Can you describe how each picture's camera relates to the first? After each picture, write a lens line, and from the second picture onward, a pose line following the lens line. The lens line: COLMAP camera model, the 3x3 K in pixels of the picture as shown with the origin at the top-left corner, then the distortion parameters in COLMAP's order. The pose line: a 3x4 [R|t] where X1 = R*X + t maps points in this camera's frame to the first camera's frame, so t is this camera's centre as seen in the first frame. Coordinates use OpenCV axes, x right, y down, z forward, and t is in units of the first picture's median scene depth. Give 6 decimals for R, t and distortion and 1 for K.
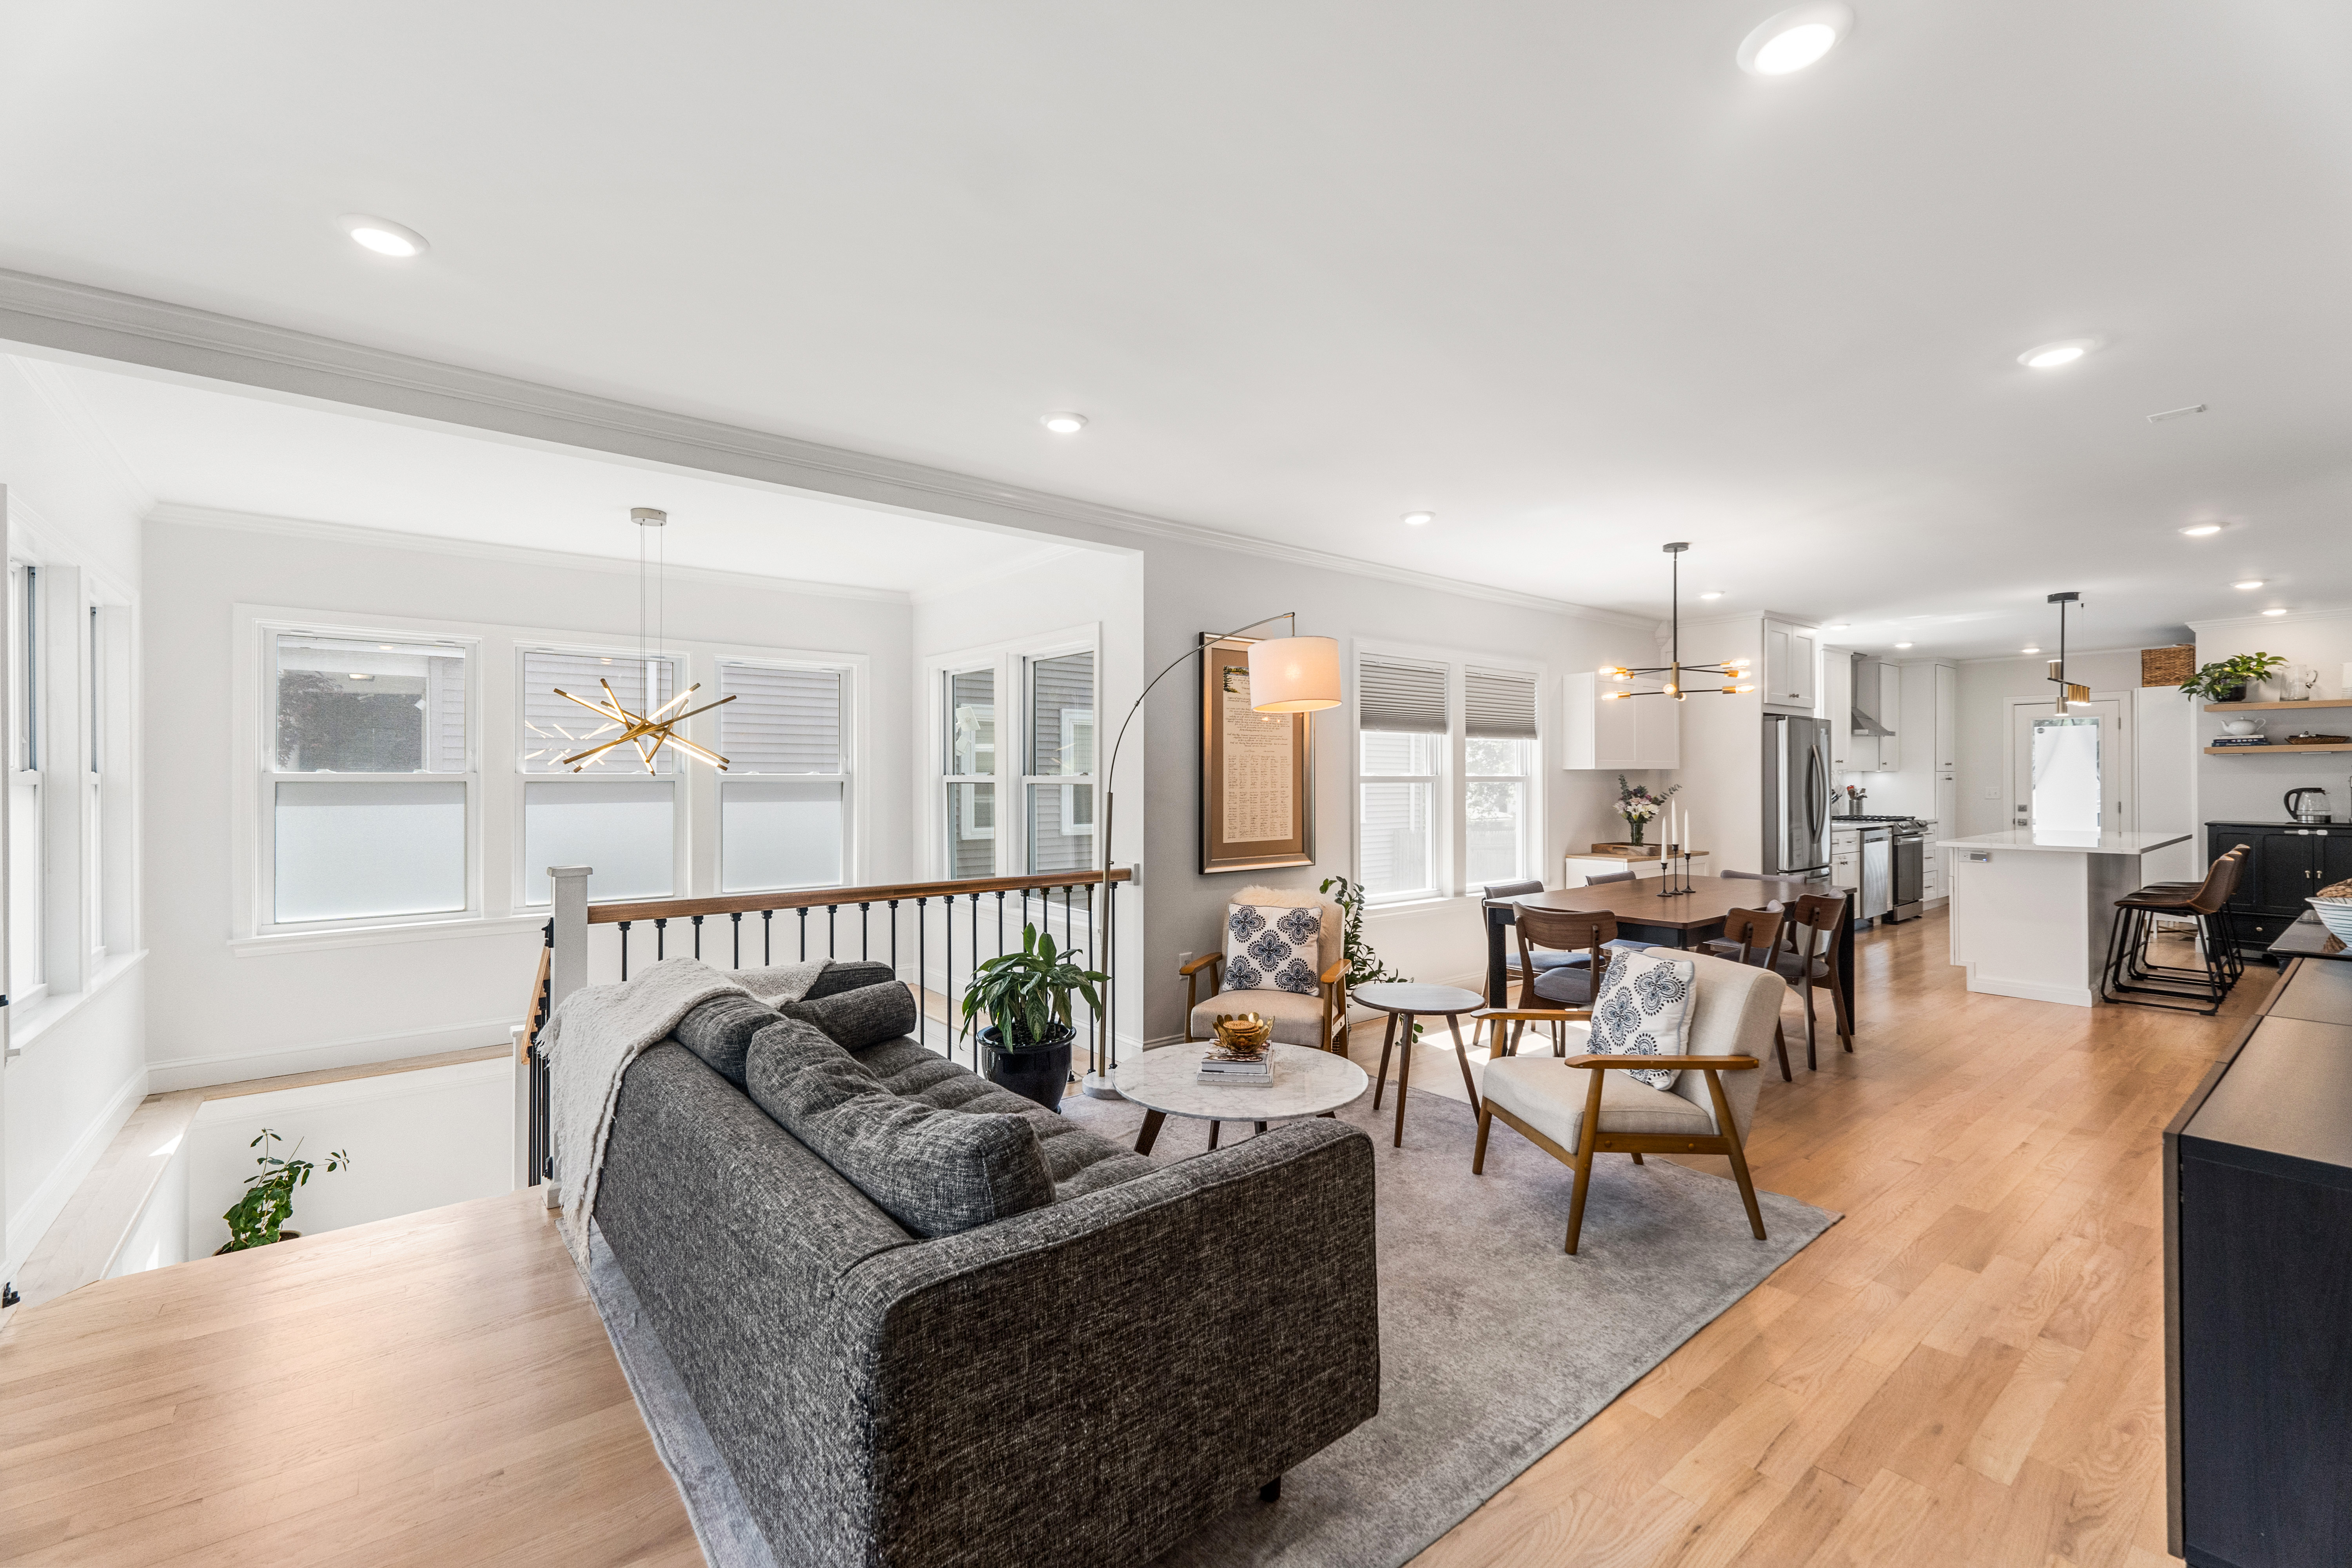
lens RADIAL K [[983.3, 0, 1178.5], [0, 983.3, 780.7], [0, 0, 1]] dist [0.012061, -0.000185]
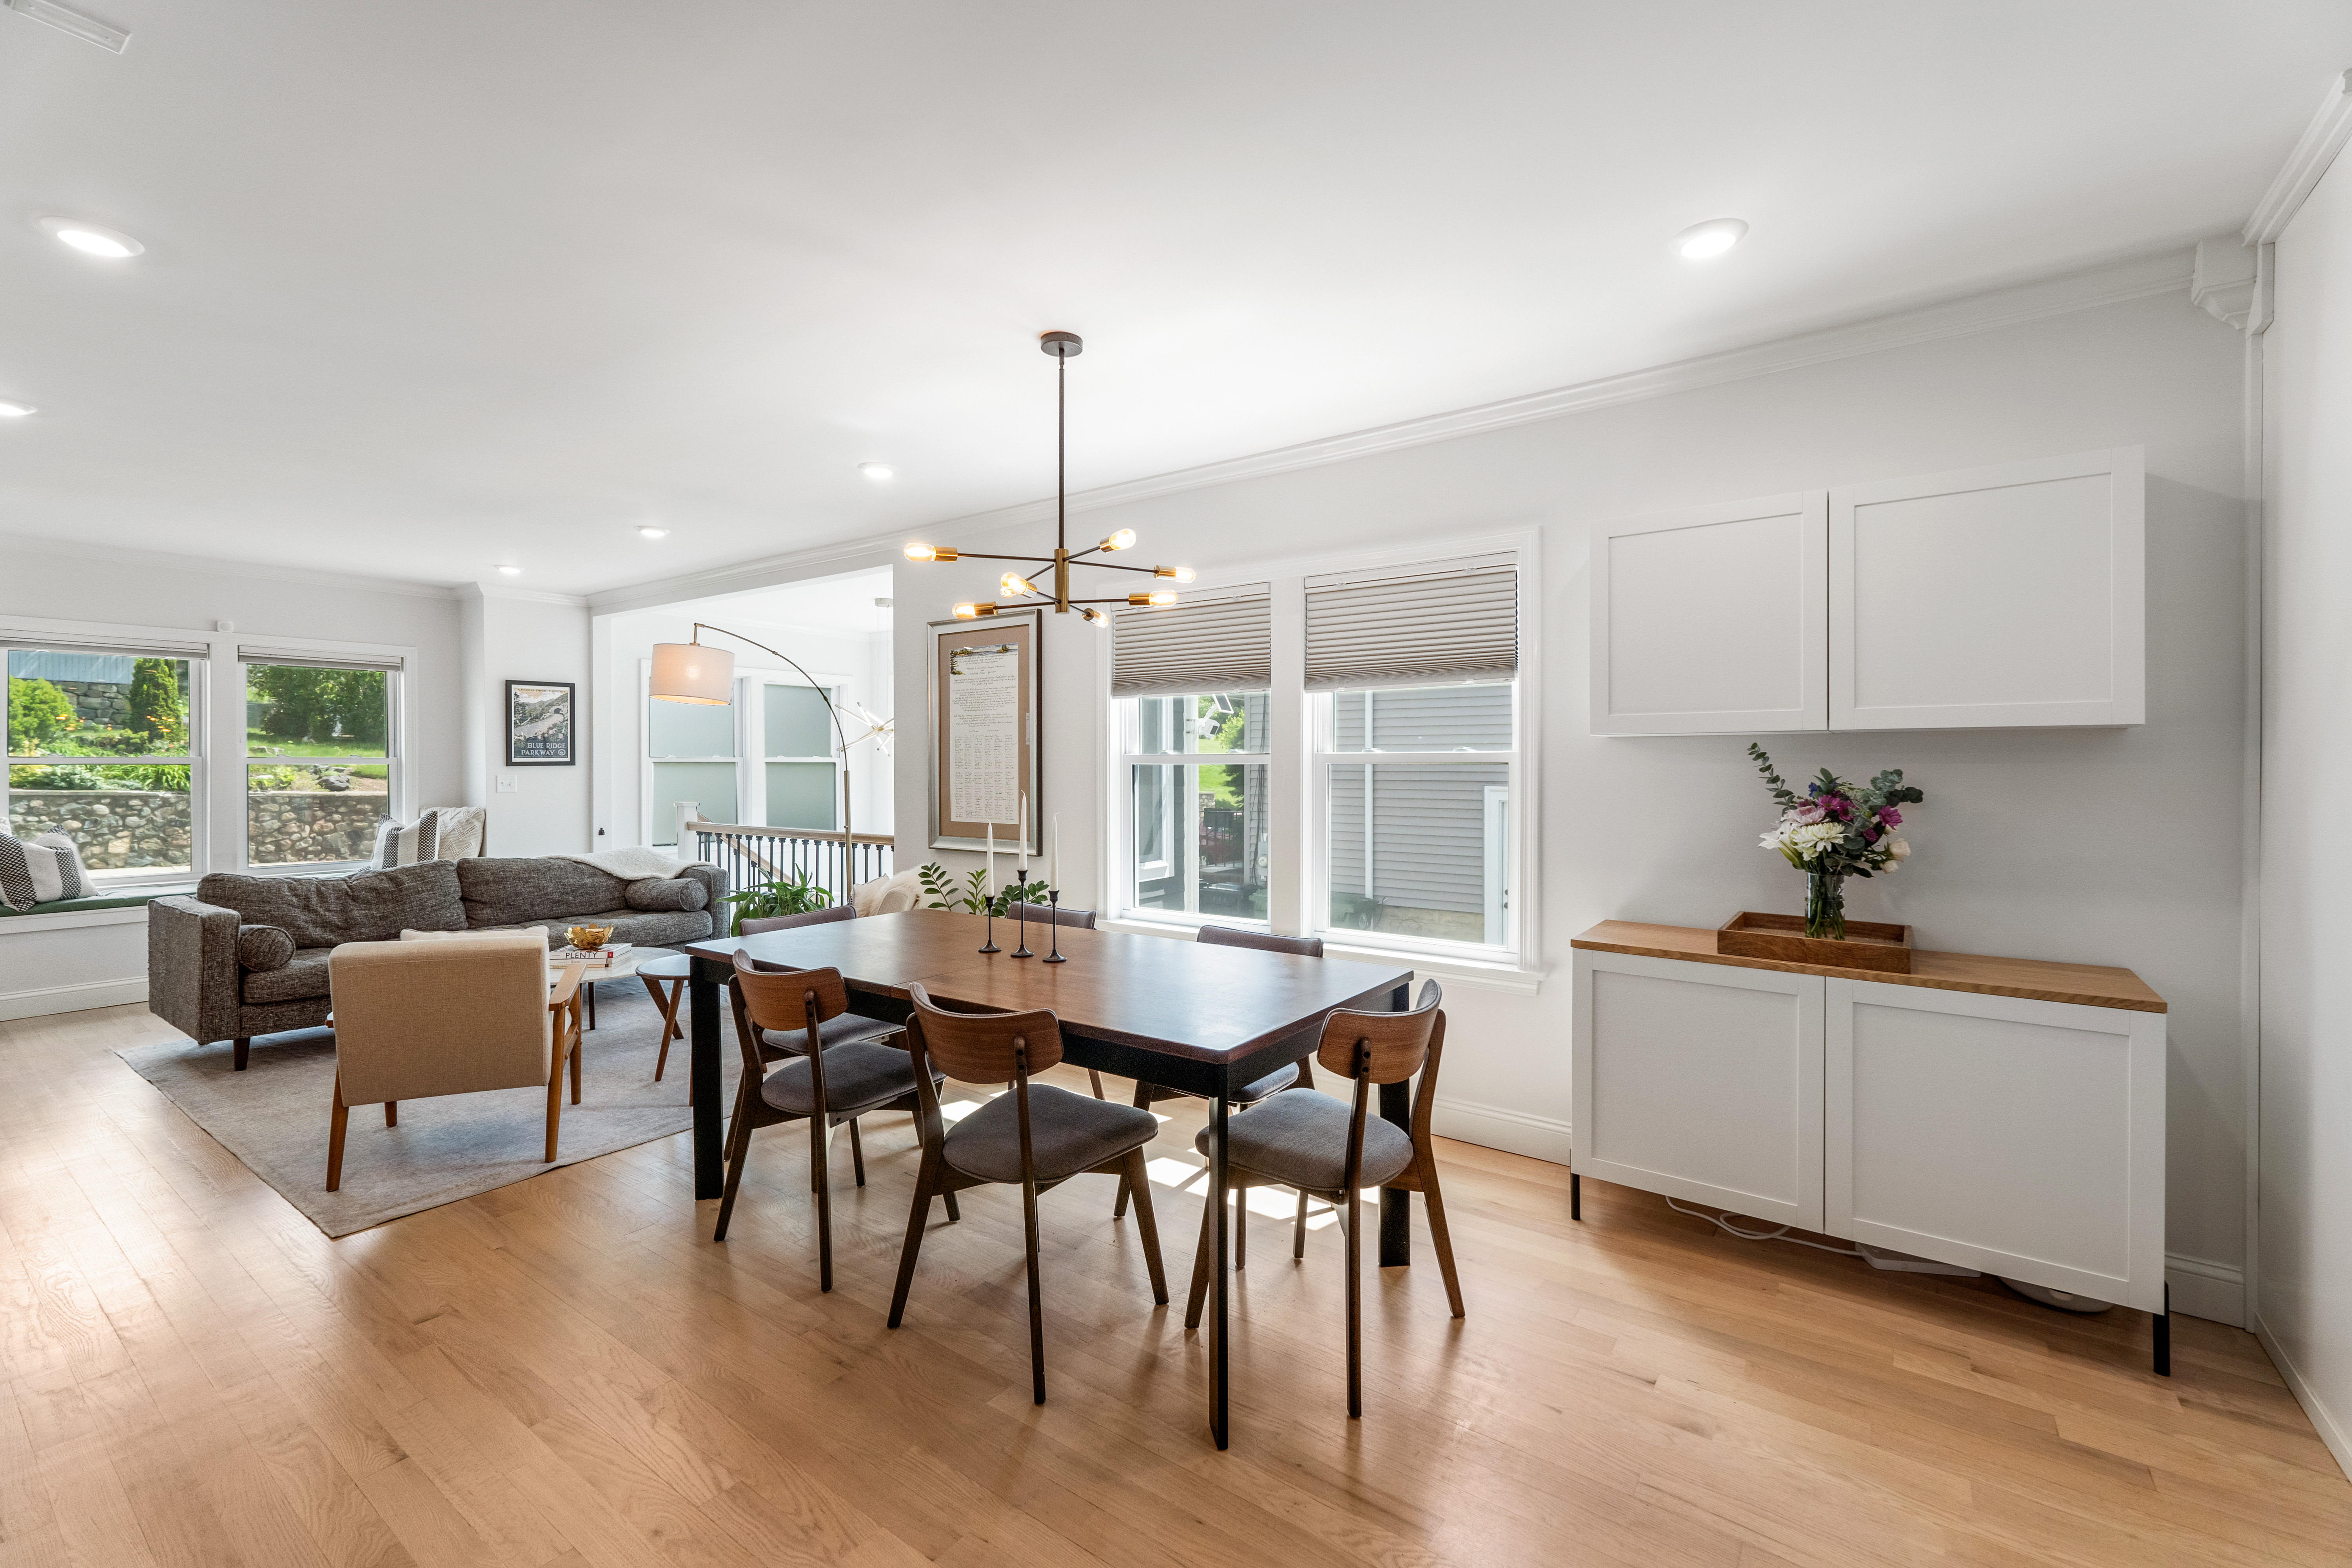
lens RADIAL K [[993.8, 0, 1179.6], [0, 993.8, 762.6], [0, 0, 1]] dist [0.013102, -0.004012]
pose [[0.256730, 0.001445, -0.966482, 0.744936], [0.002259, 0.999995, 0.002095, -0.000025], [0.966480, -0.002721, 0.256726, 0.640078]]
